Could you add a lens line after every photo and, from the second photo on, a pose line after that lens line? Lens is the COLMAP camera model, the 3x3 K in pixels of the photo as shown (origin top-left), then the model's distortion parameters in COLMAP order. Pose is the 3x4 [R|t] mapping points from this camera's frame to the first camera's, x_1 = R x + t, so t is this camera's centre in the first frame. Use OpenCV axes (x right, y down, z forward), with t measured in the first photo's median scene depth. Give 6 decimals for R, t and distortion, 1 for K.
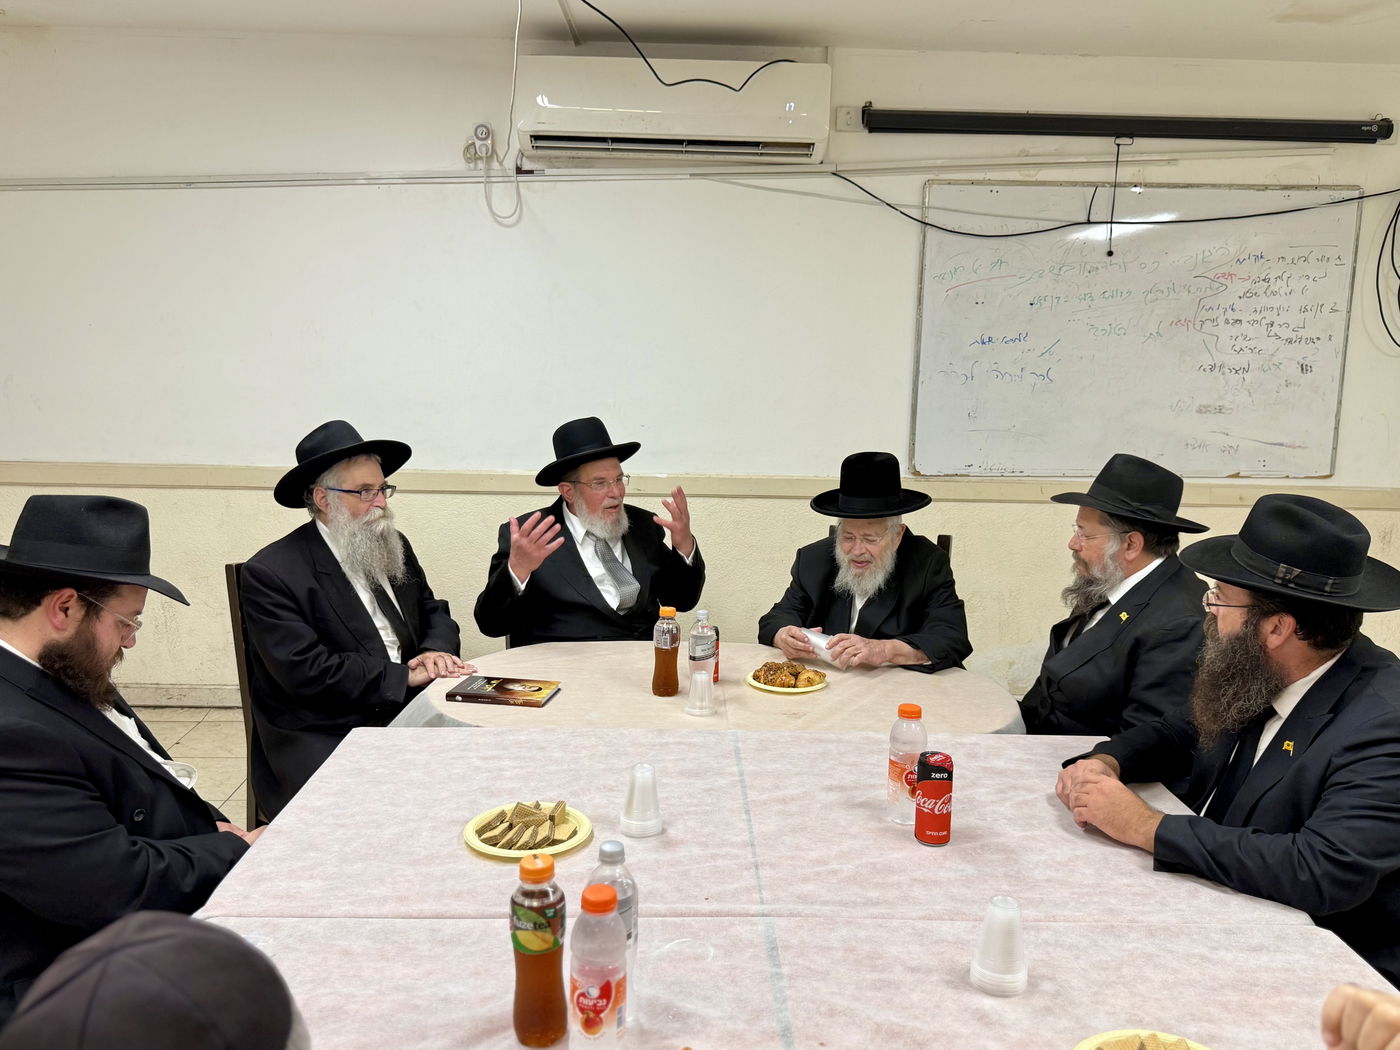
lens RADIAL K [[1119.3, 0, 700.4], [0, 1119.3, 531.0], [0, 0, 1]] dist [0.050419, -0.087313]
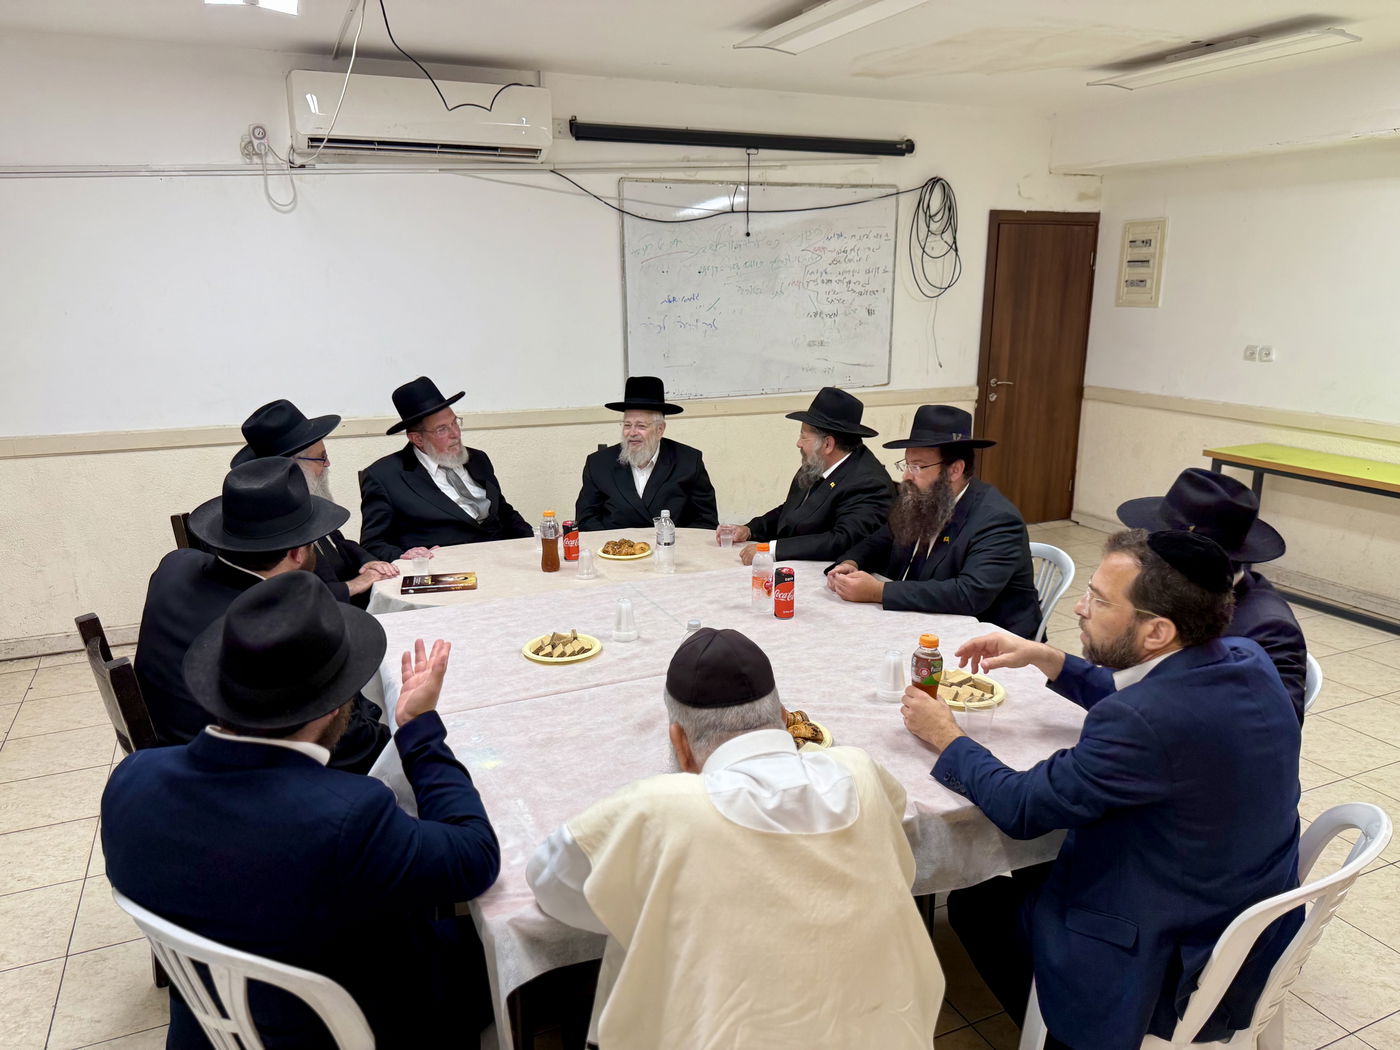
lens RADIAL K [[988.8, 0, 702.4], [0, 988.8, 544.7], [0, 0, 1]] dist [0.035809, -0.039360]
pose [[0.922178, -0.122648, 0.366805, -0.285968], [0.085306, 0.989532, 0.116403, -0.016804], [-0.377242, -0.076053, 0.922987, -0.226764]]
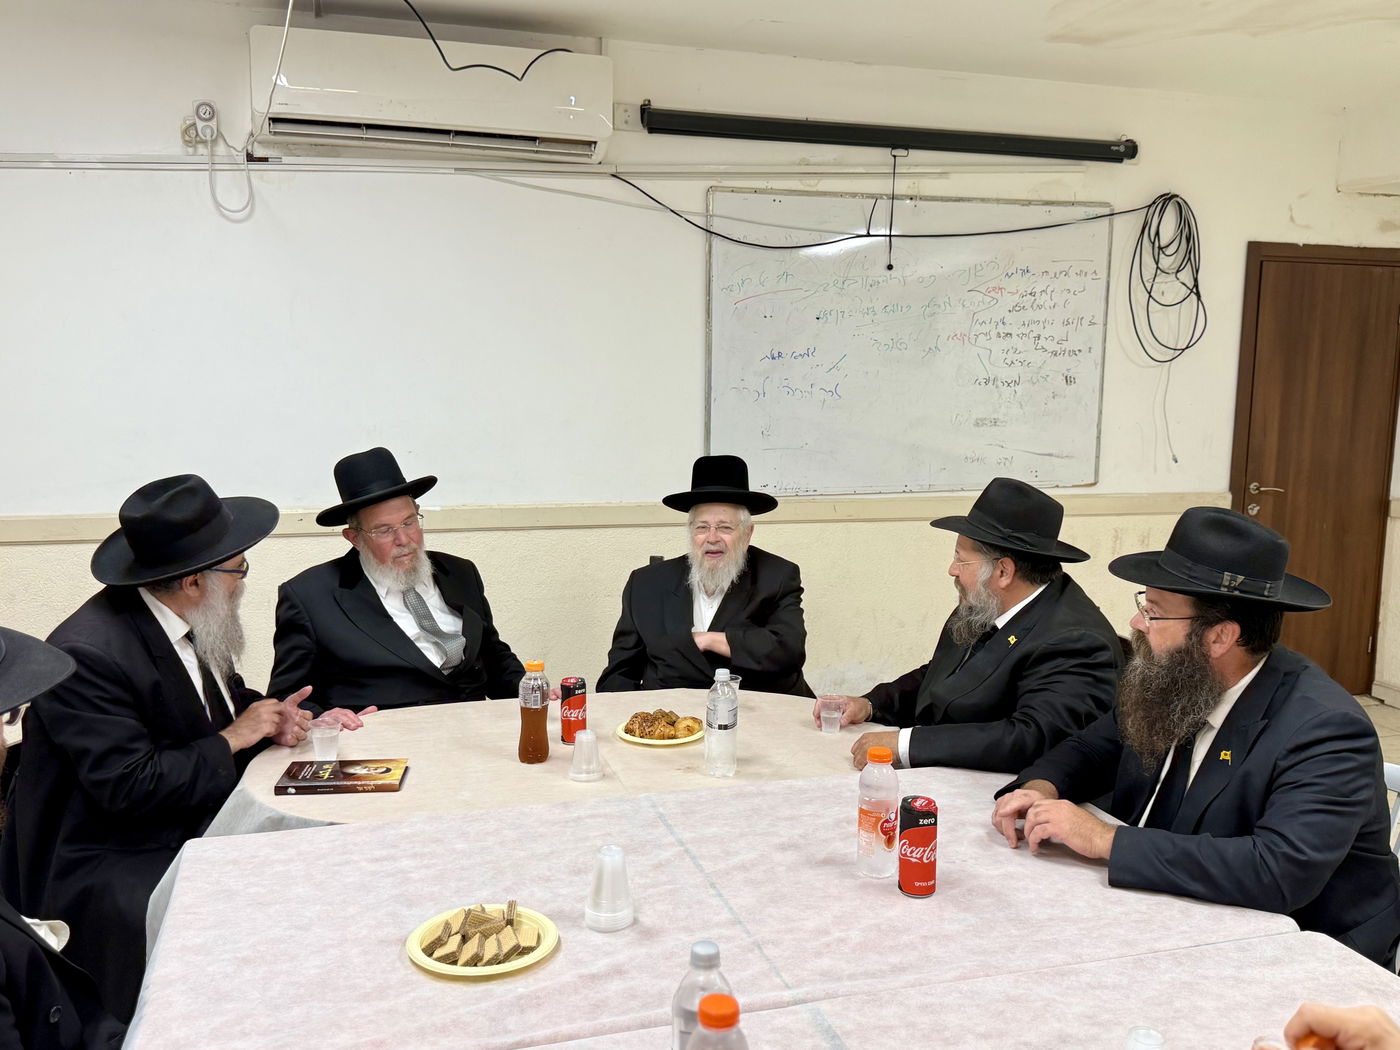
lens RADIAL K [[1214.3, 0, 701.4], [0, 1214.3, 527.9], [0, 0, 1]] dist [0.089424, -0.170942]
pose [[0.961793, -0.044023, 0.270216, -0.140572], [0.050744, 0.998551, -0.017934, -0.011099], [-0.269035, 0.030960, 0.962633, 0.036307]]
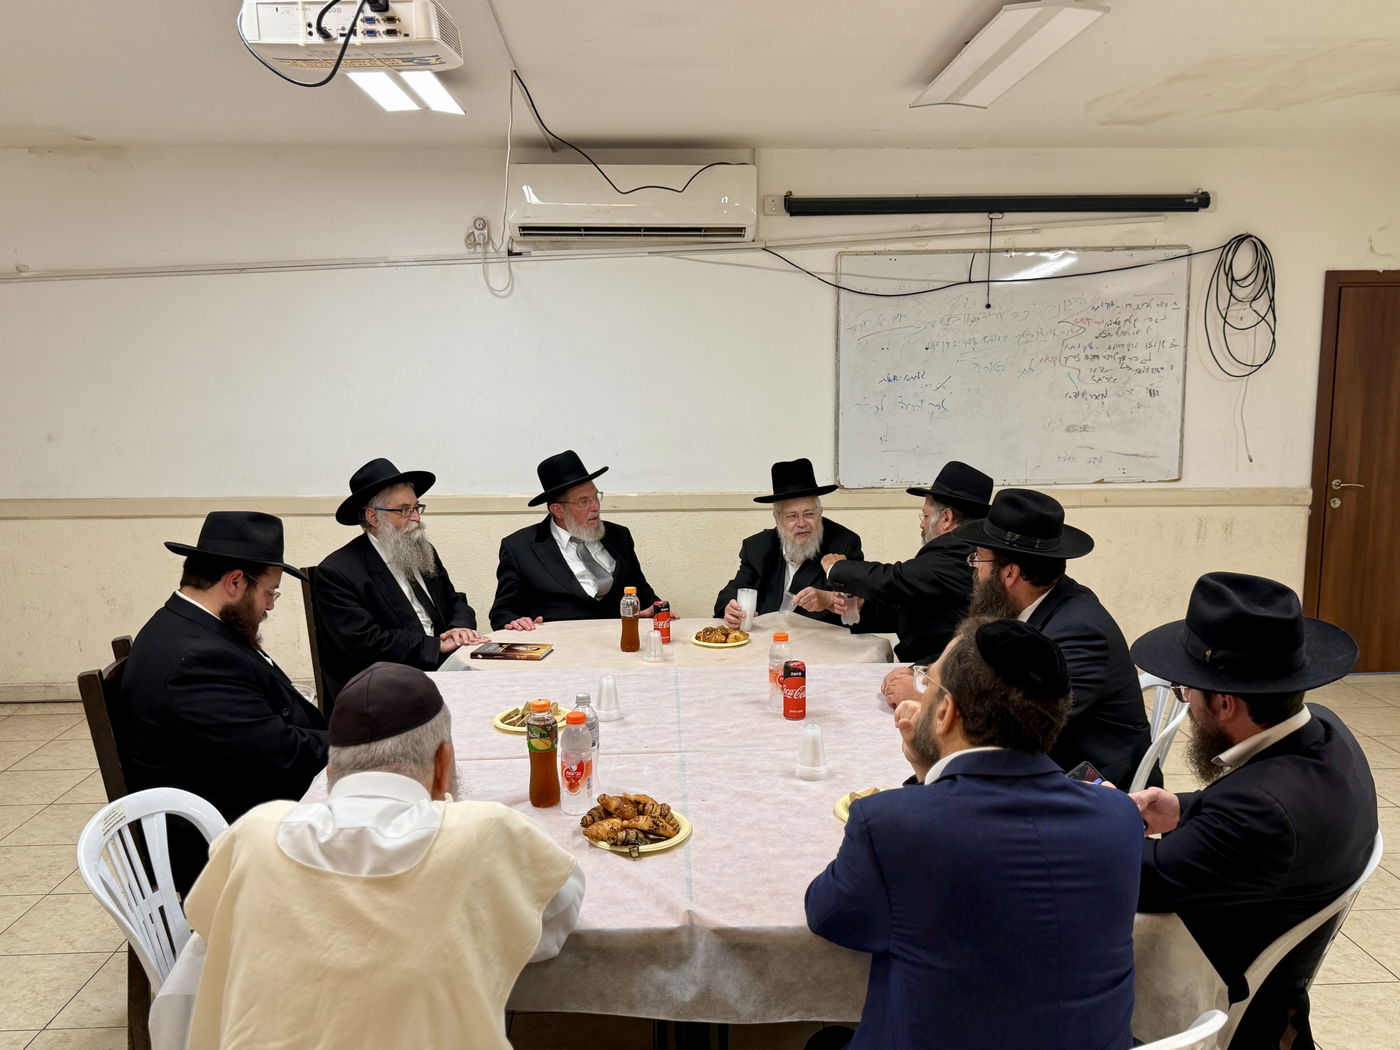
lens RADIAL K [[1119.3, 0, 706.3], [0, 1119.3, 525.6], [0, 0, 1]] dist [0.050419, -0.087313]
pose [[0.999474, -0.029727, 0.012941, 0.044101], [0.030075, 0.999167, -0.027589, 0.030433], [-0.012110, 0.027963, 0.999536, -0.339167]]
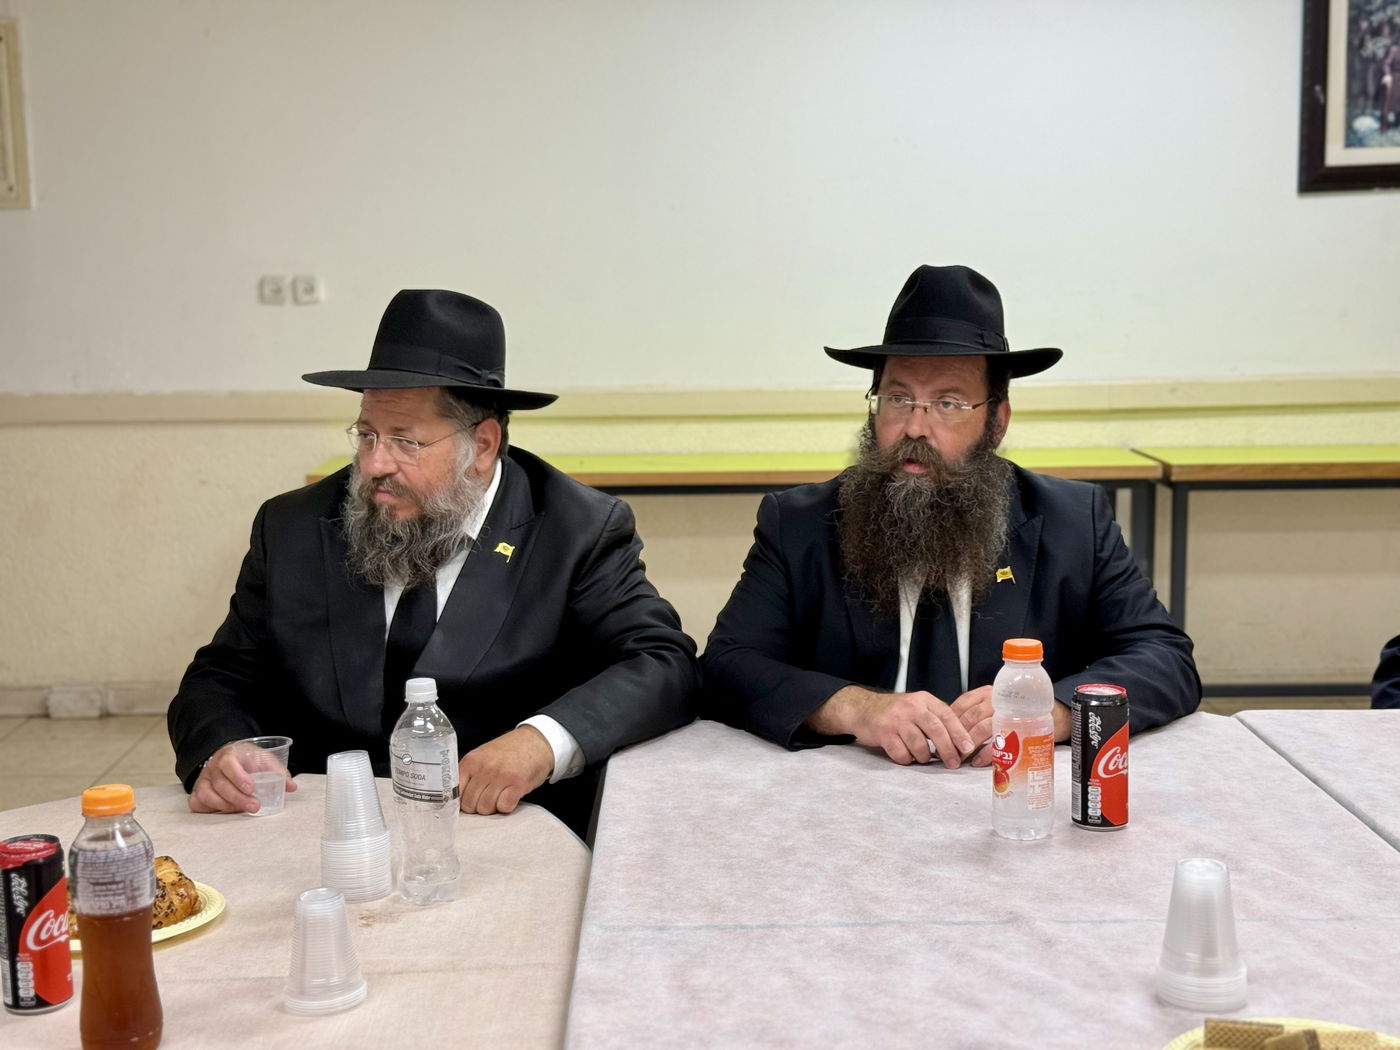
lens RADIAL K [[1963.3, 0, 693.6], [0, 1963.3, 522.8], [0, 0, 1]] dist [0.107674, 0.000000]
pose [[0.006860, -0.148644, 0.988867, -0.527874], [0.175491, 0.973722, 0.145150, -0.054075], [-0.984457, 0.172541, 0.032765, 0.714270]]
